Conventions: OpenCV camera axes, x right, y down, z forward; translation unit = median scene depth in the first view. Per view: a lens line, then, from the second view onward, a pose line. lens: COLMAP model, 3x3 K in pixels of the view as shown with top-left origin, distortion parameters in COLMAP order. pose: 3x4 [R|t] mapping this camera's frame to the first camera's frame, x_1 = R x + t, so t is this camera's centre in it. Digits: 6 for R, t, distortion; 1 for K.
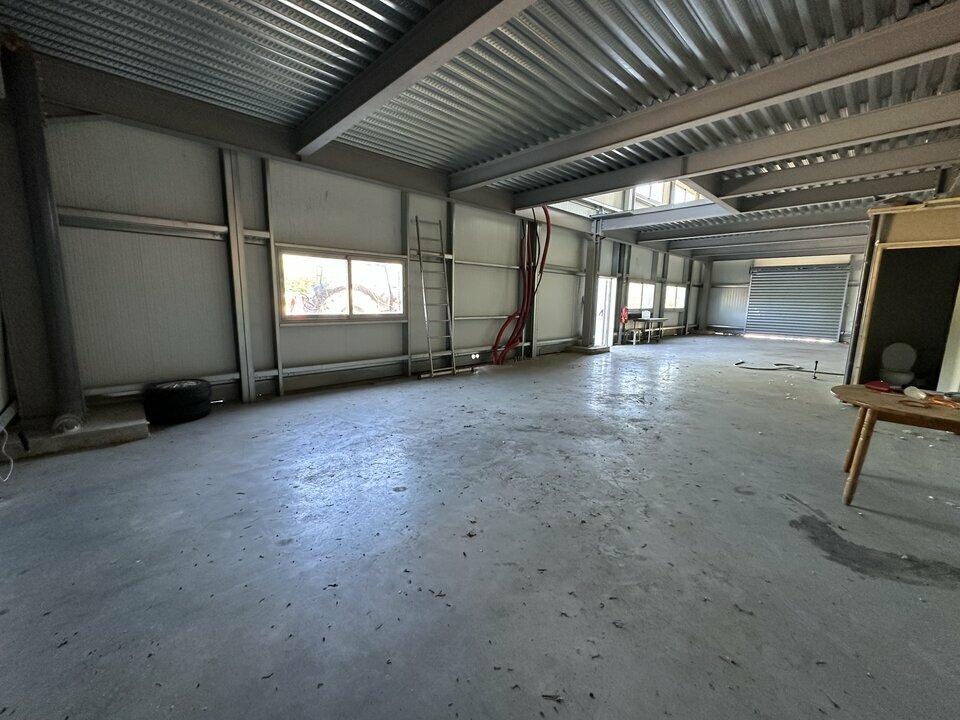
lens RADIAL K [[383.8, 0, 478.8], [0, 383.8, 361.0], [0, 0, 1]] dist [-0.005328, 0.000858]
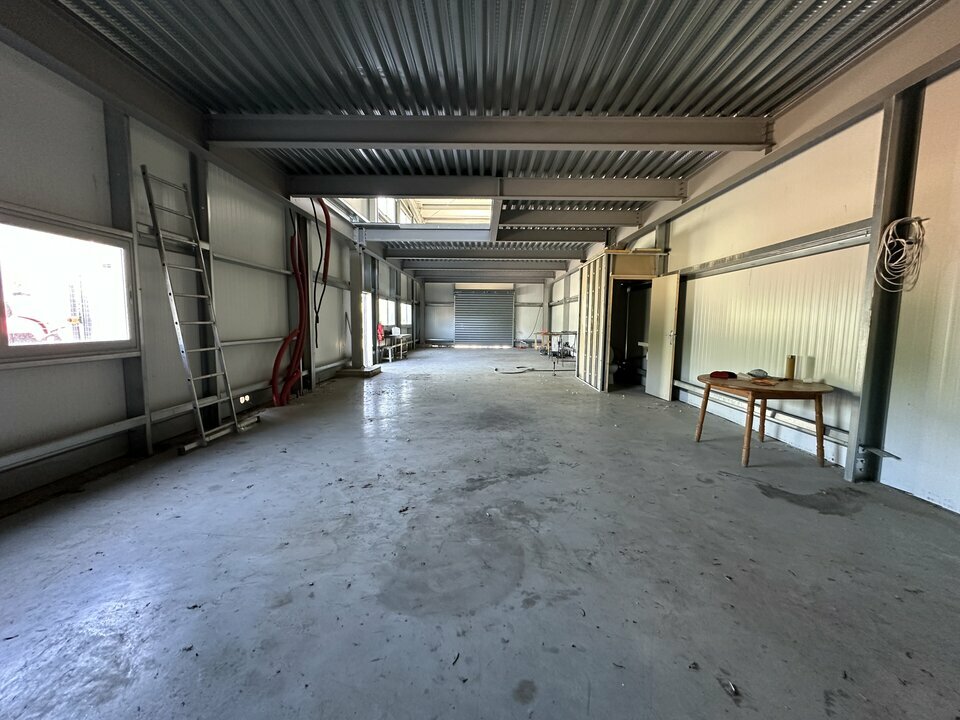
lens RADIAL K [[383.8, 0, 478.9], [0, 383.8, 359.9], [0, 0, 1]] dist [-0.005328, 0.000858]
pose [[0.695113, -0.082144, 0.714192, -0.240688], [0.116771, 0.993159, 0.000577, -0.040025], [-0.709354, 0.082996, 0.699949, 0.285254]]
